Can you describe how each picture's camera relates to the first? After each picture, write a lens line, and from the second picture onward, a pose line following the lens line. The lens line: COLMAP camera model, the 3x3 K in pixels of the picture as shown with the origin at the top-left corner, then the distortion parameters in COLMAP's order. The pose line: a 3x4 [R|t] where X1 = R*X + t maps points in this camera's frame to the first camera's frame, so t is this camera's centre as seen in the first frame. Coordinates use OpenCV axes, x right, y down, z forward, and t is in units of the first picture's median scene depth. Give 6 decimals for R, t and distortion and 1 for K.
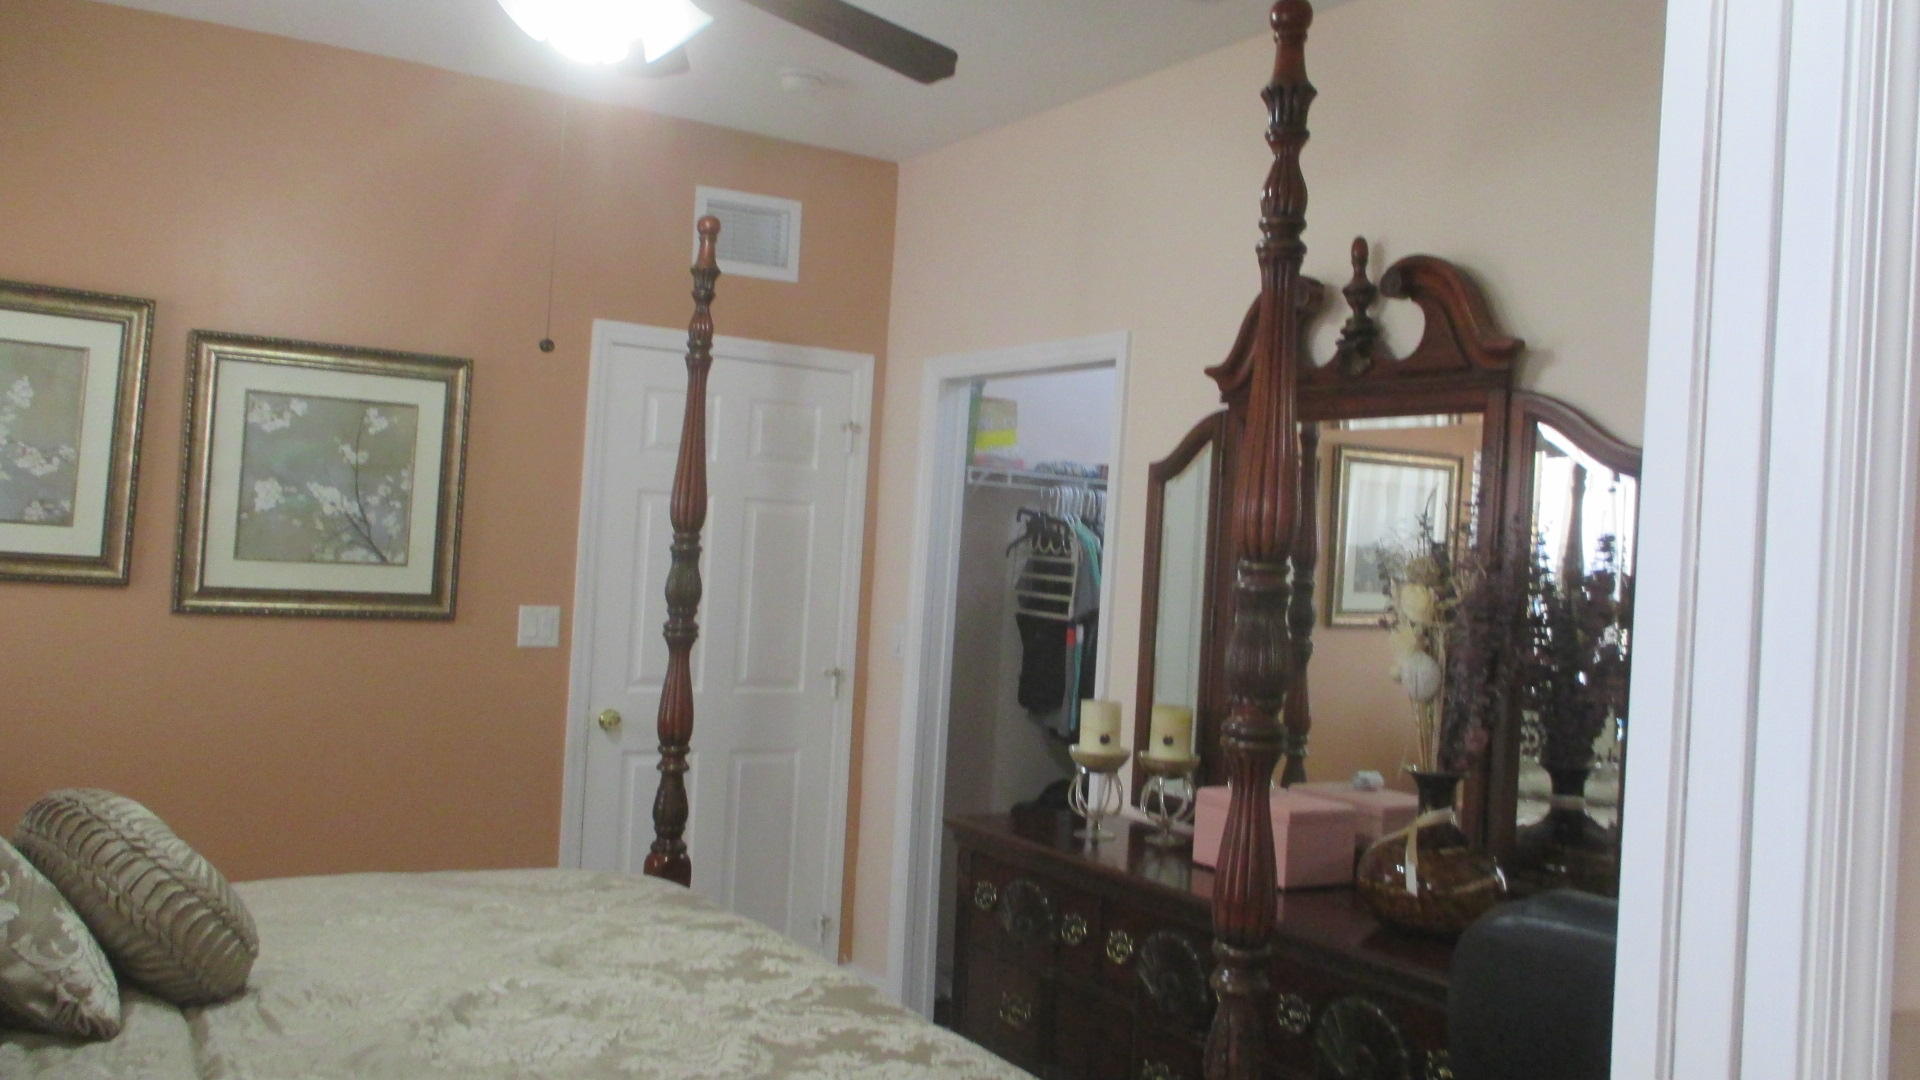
lens RADIAL K [[1598.9, 0, 961.9], [0, 1598.9, 531.8], [0, 0, 1]] dist [-0.054170, 0.007689]
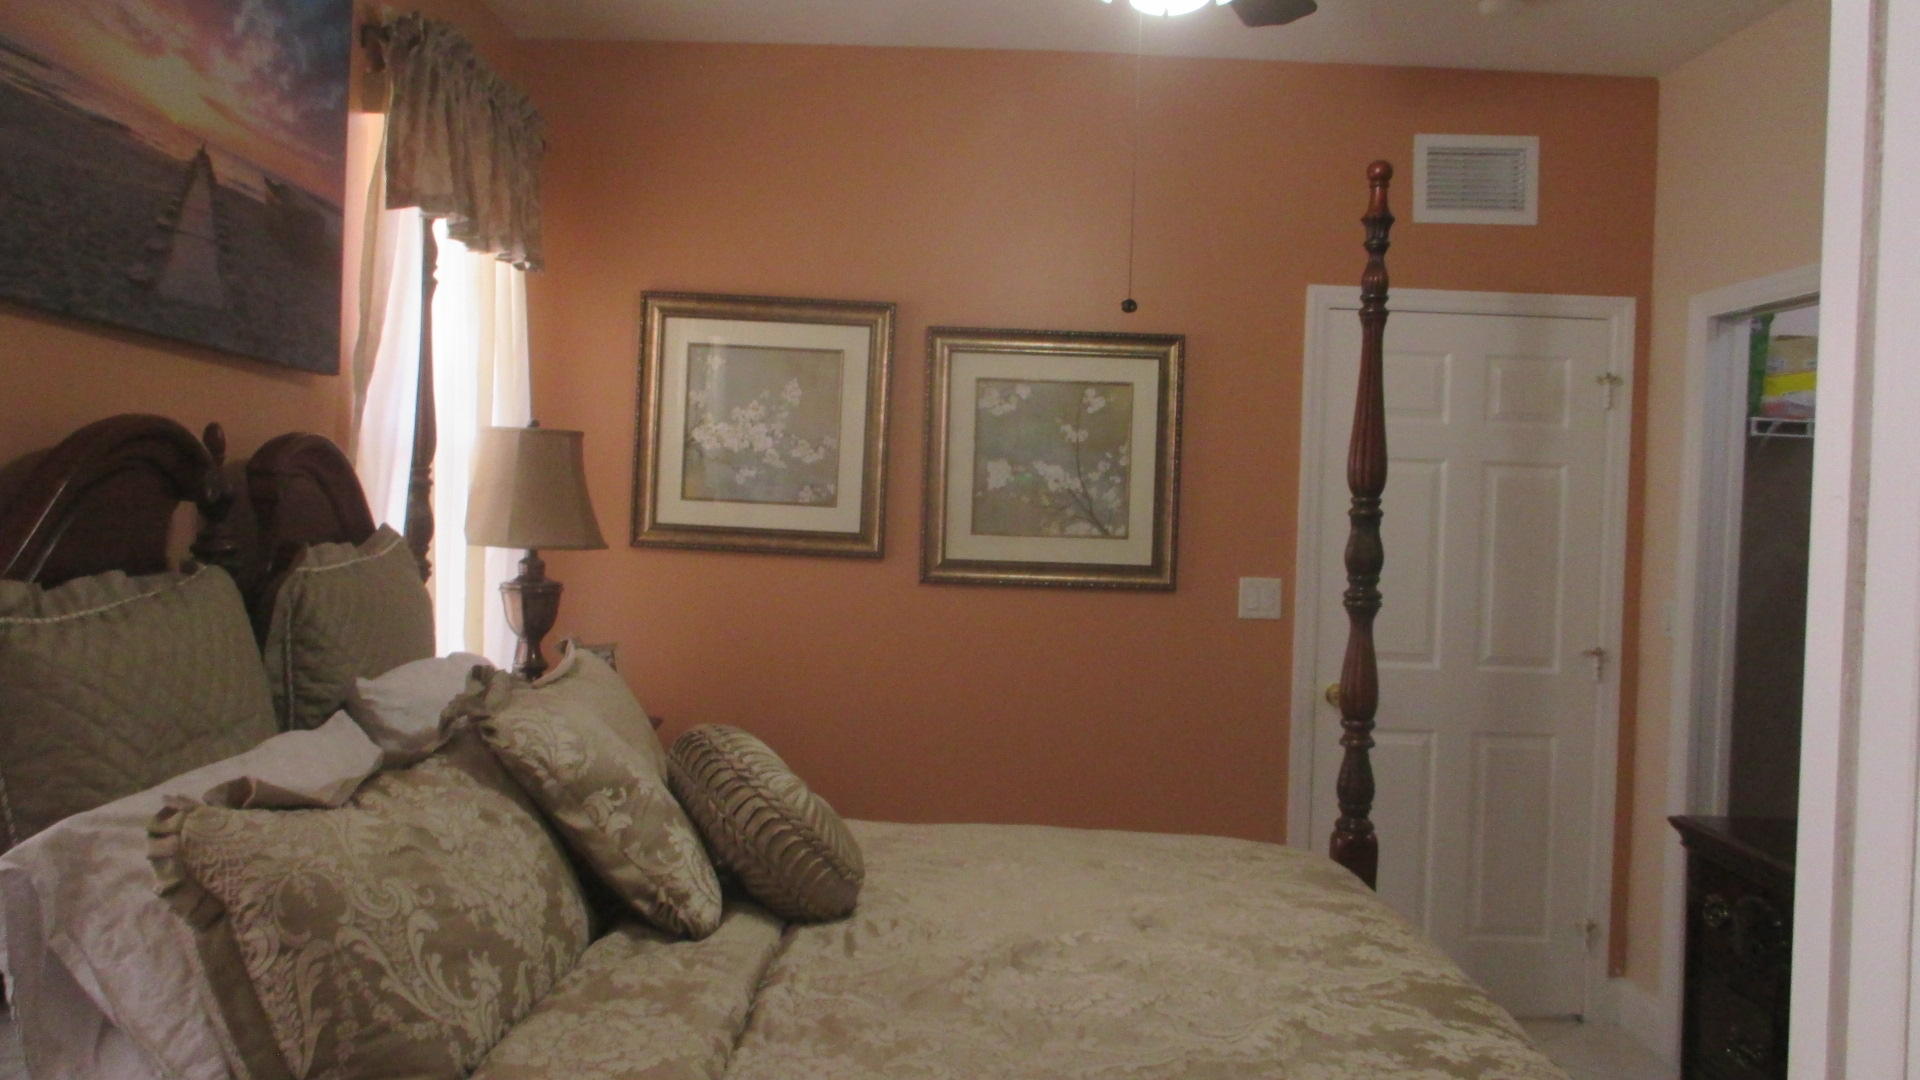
lens RADIAL K [[1598.9, 0, 961.9], [0, 1598.9, 531.8], [0, 0, 1]] dist [-0.054170, 0.007689]
pose [[0.840217, -0.017219, -0.541977, 0.138526], [0.020977, 0.999780, 0.000757, 0.015445], [0.541845, -0.012005, 0.840393, 0.070128]]
